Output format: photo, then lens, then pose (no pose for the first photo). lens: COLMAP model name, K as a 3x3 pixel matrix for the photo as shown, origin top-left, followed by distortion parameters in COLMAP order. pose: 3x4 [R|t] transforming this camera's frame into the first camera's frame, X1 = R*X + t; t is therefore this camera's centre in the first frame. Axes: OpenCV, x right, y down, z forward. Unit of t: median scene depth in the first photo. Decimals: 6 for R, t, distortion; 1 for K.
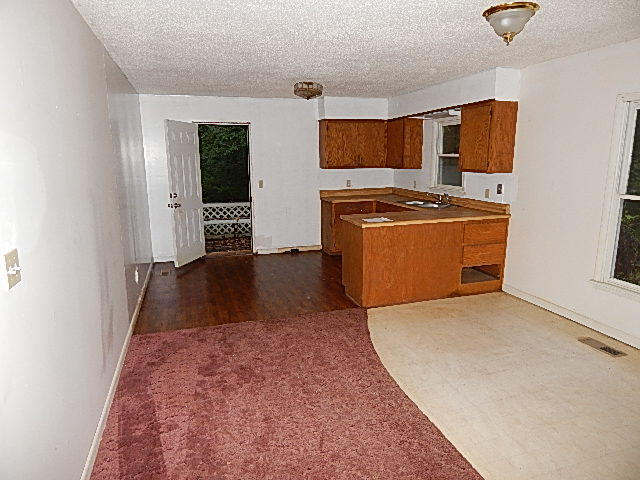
lens RADIAL K [[427.5, 0, 320.0], [0, 427.5, 240.0], [0, 0, 1]] dist [0.029137, -0.002067]
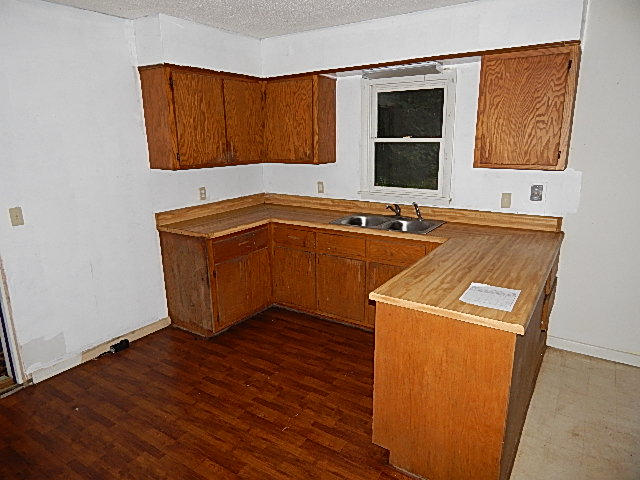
lens RADIAL K [[427.5, 0, 320.0], [0, 427.5, 240.0], [0, 0, 1]] dist [0.029137, -0.002067]
pose [[0.774233, -0.145594, 0.615927, -0.170840], [0.128201, 0.989084, 0.072650, -0.100232], [-0.619781, 0.022714, 0.784446, 0.514076]]
